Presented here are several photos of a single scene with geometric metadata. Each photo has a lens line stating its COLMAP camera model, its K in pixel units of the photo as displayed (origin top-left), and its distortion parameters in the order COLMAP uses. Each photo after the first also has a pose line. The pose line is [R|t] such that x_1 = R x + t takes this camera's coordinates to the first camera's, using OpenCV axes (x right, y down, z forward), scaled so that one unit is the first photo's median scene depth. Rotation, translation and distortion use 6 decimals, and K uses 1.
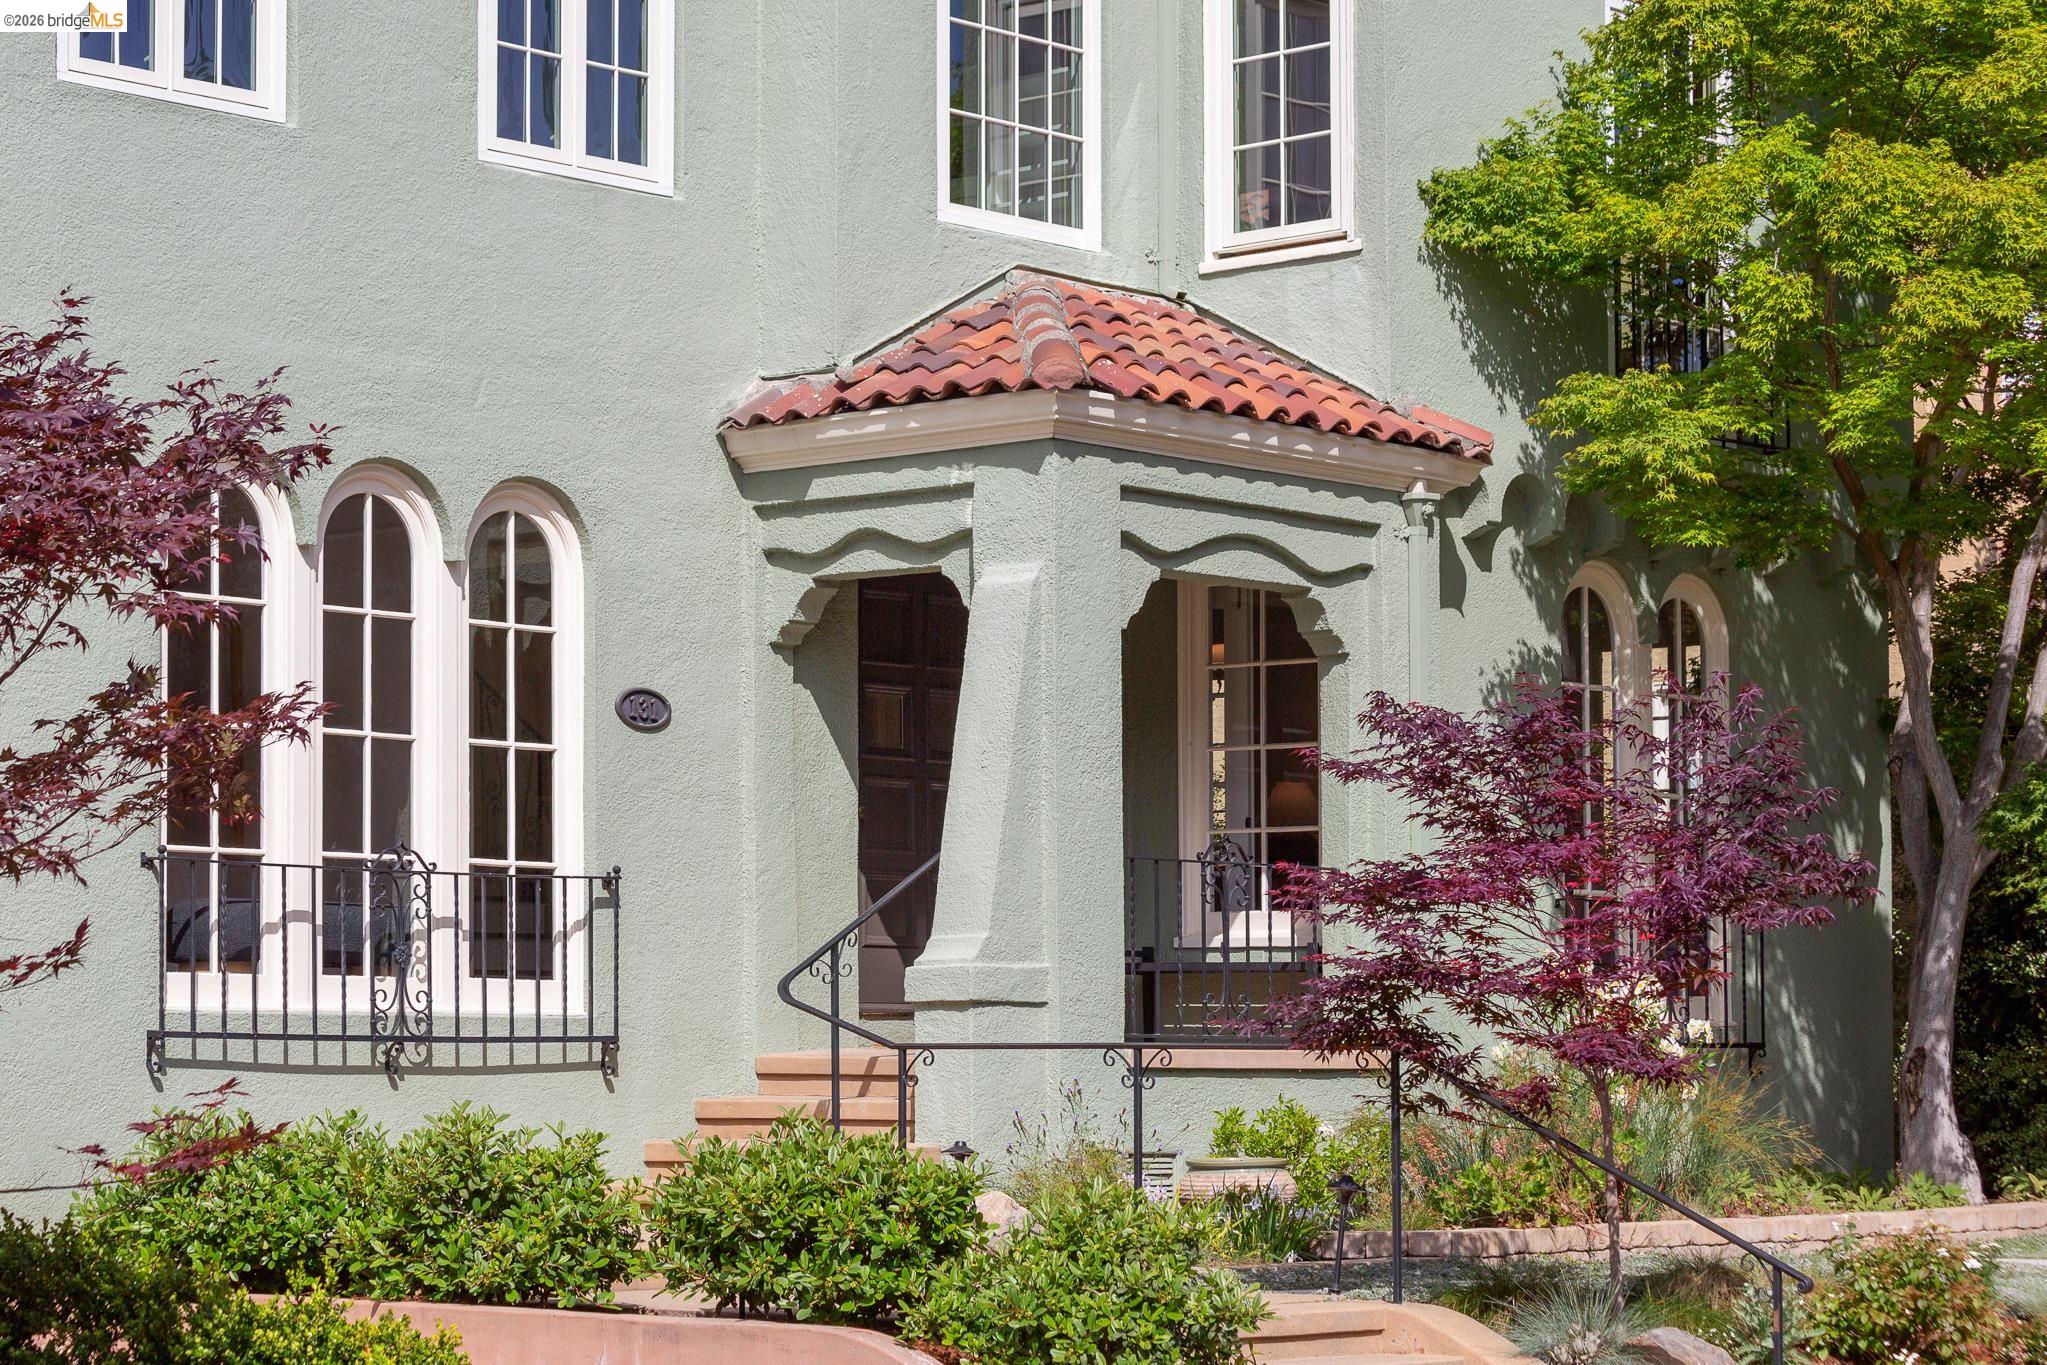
lens RADIAL K [[5672.0, 0, 1023.5], [0, 5672.0, 682.5], [0, 0, 1]] dist [-0.222615, 0.382393]
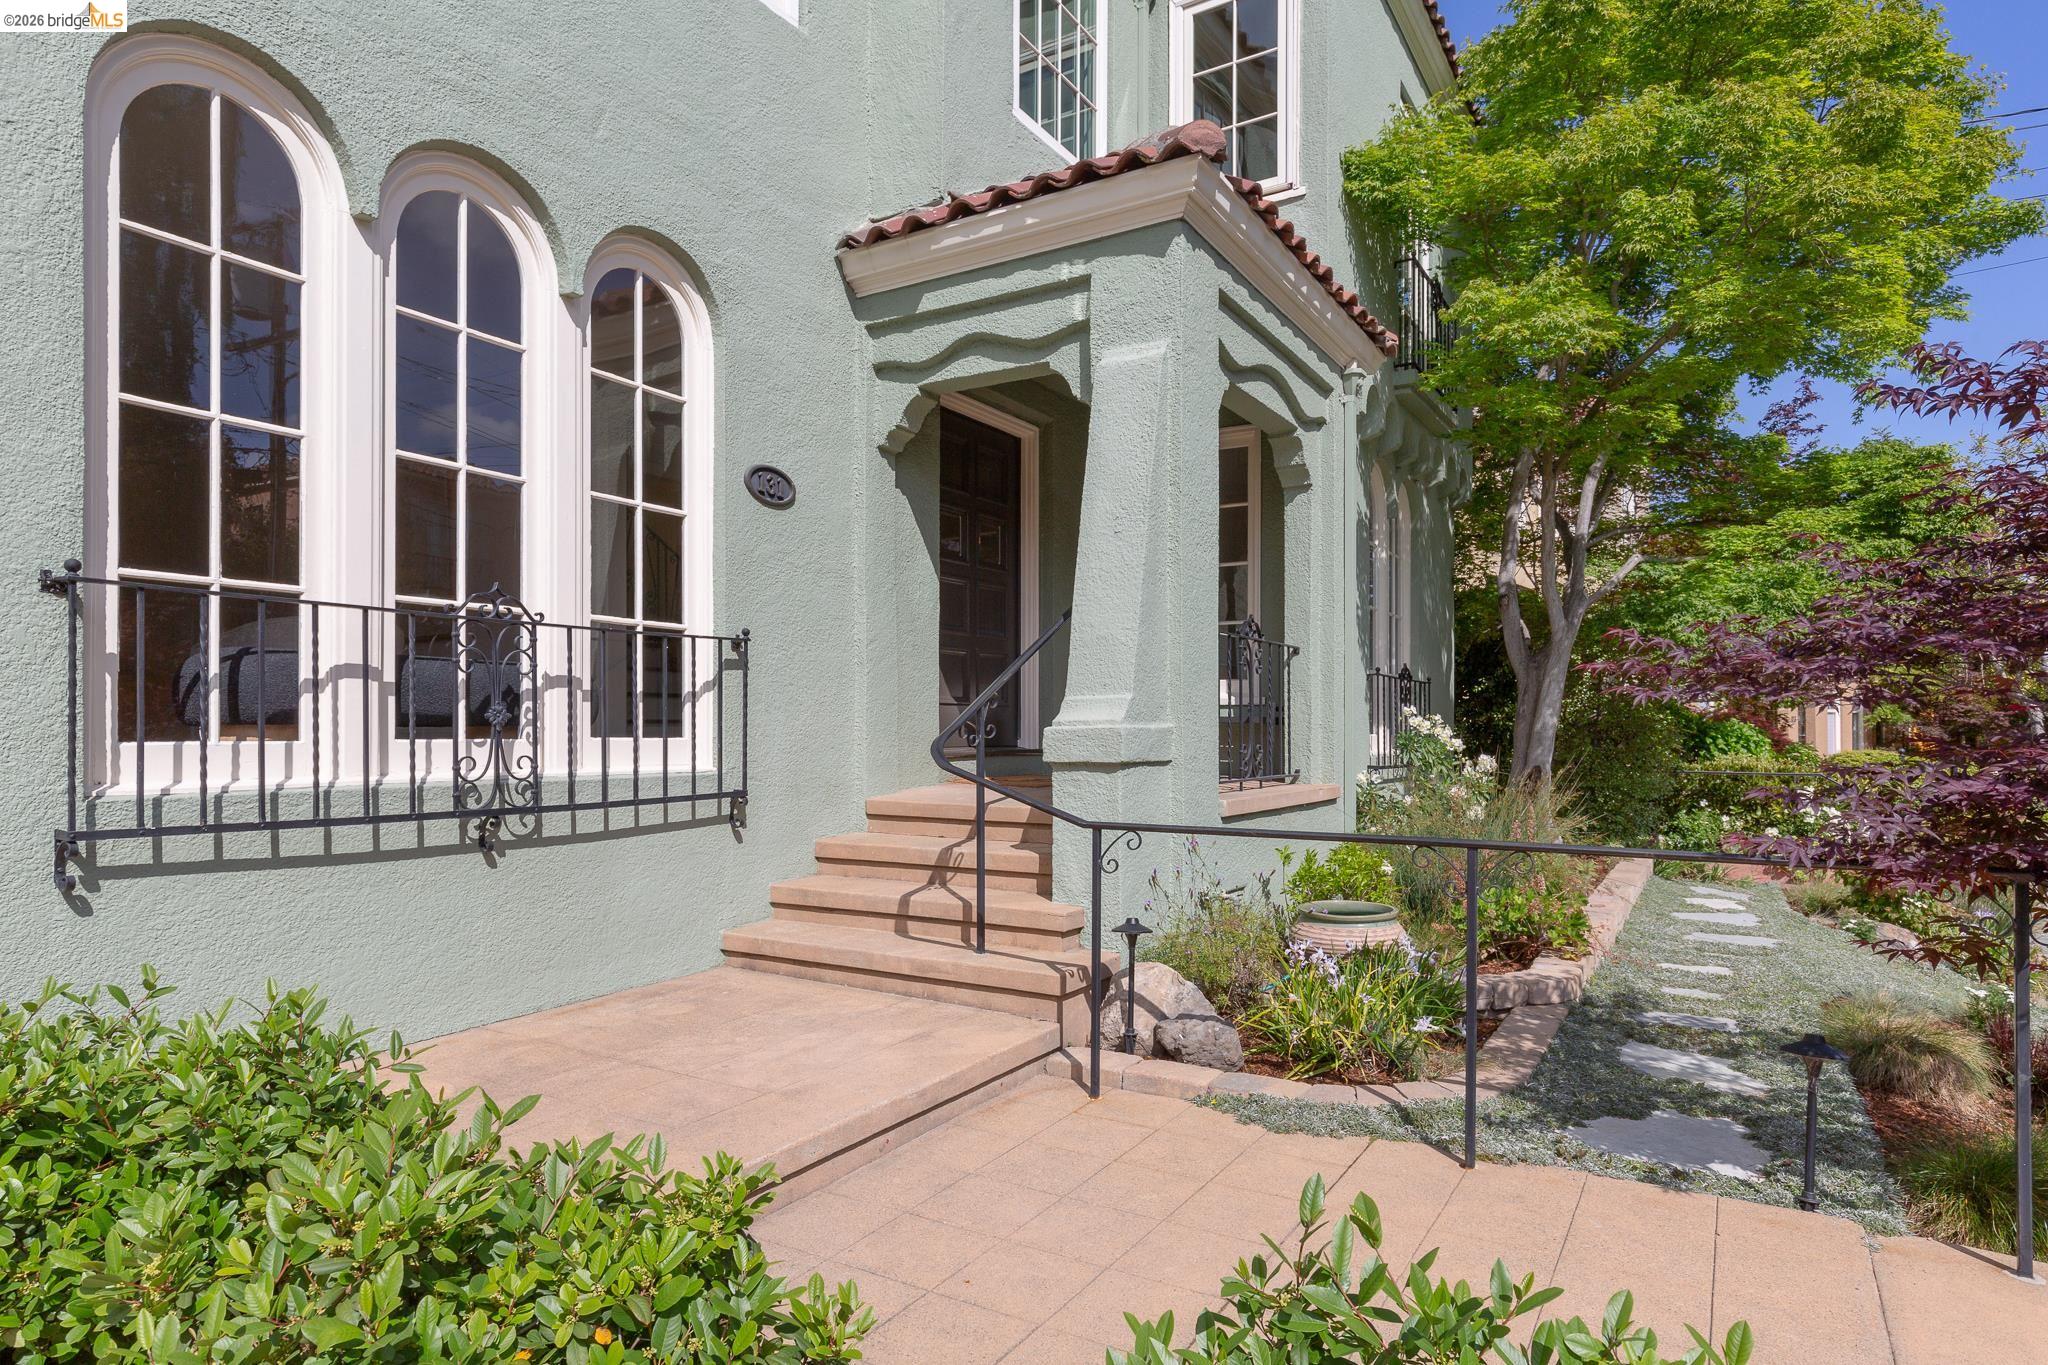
lens RADIAL K [[1183.9, 0, 1025.9], [0, 1183.9, 735.2], [0, 0, 1]] dist [-0.015082, 0.000875]
pose [[0.984111, 0.006370, 0.177440, -0.059481], [-0.020860, 0.996583, 0.079915, 0.033418], [-0.176324, -0.082346, 0.980882, 0.774084]]
